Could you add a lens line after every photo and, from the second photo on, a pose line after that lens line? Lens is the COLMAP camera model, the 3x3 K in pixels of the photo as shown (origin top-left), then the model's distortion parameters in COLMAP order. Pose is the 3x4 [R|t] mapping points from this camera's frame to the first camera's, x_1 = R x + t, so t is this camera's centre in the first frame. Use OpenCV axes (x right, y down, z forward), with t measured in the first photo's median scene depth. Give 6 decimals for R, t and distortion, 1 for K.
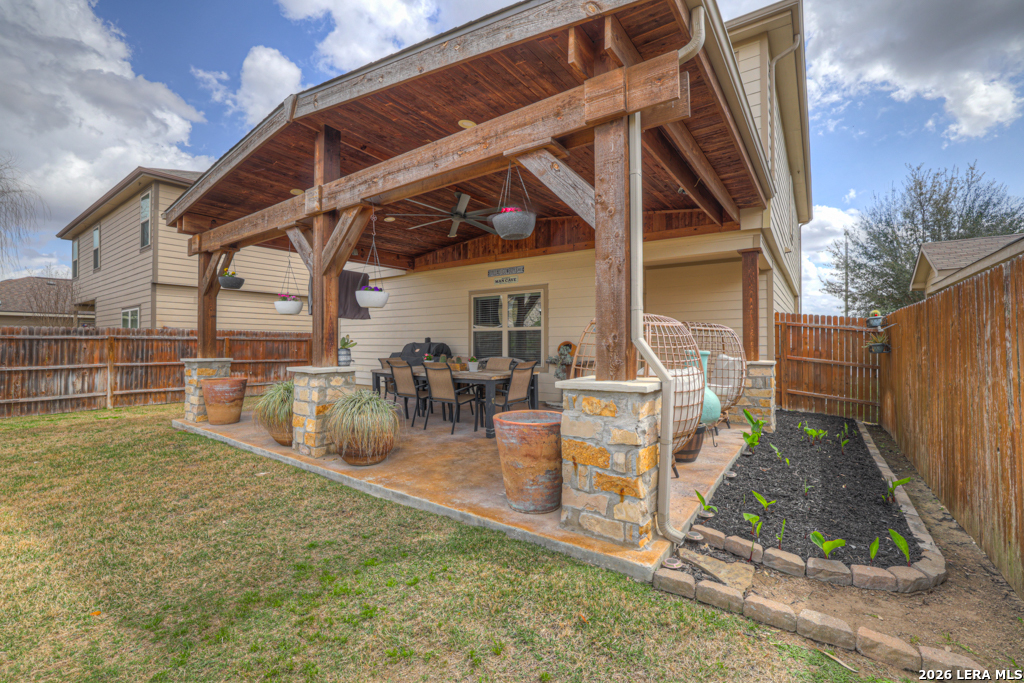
lens RADIAL K [[442.6, 0, 502.6], [0, 442.6, 339.1], [0, 0, 1]] dist [-0.039481, 0.013129]
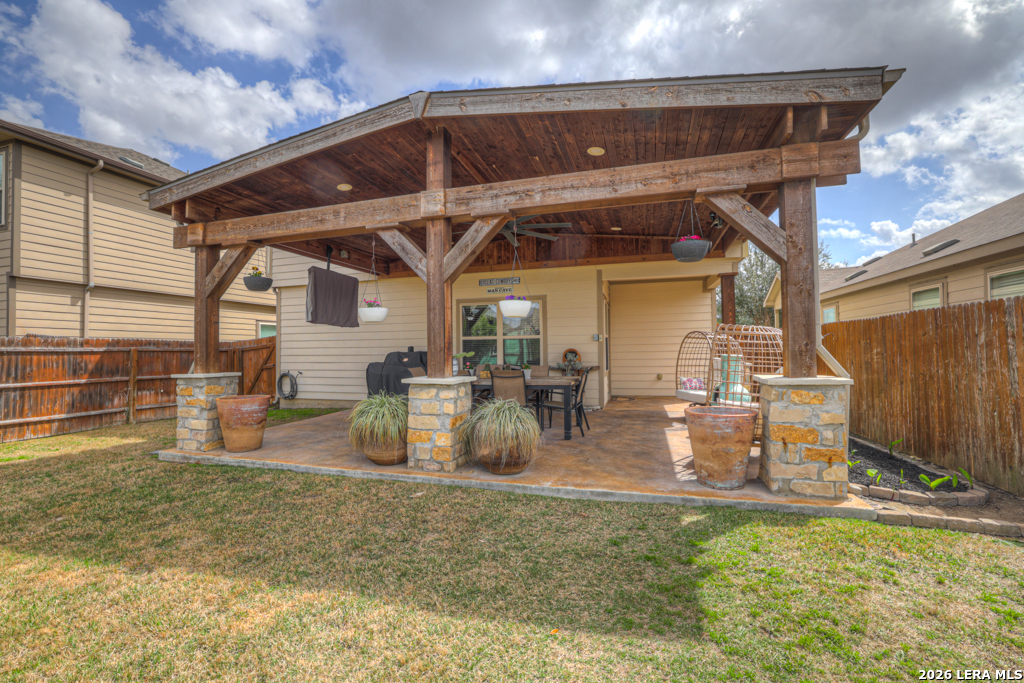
lens RADIAL K [[442.6, 0, 509.2], [0, 442.6, 340.1], [0, 0, 1]] dist [-0.039481, 0.013129]
pose [[0.942028, -0.003536, 0.335515, -0.420027], [0.008730, 0.999864, -0.013971, -0.002778], [-0.335420, 0.016090, 0.941931, 0.029491]]
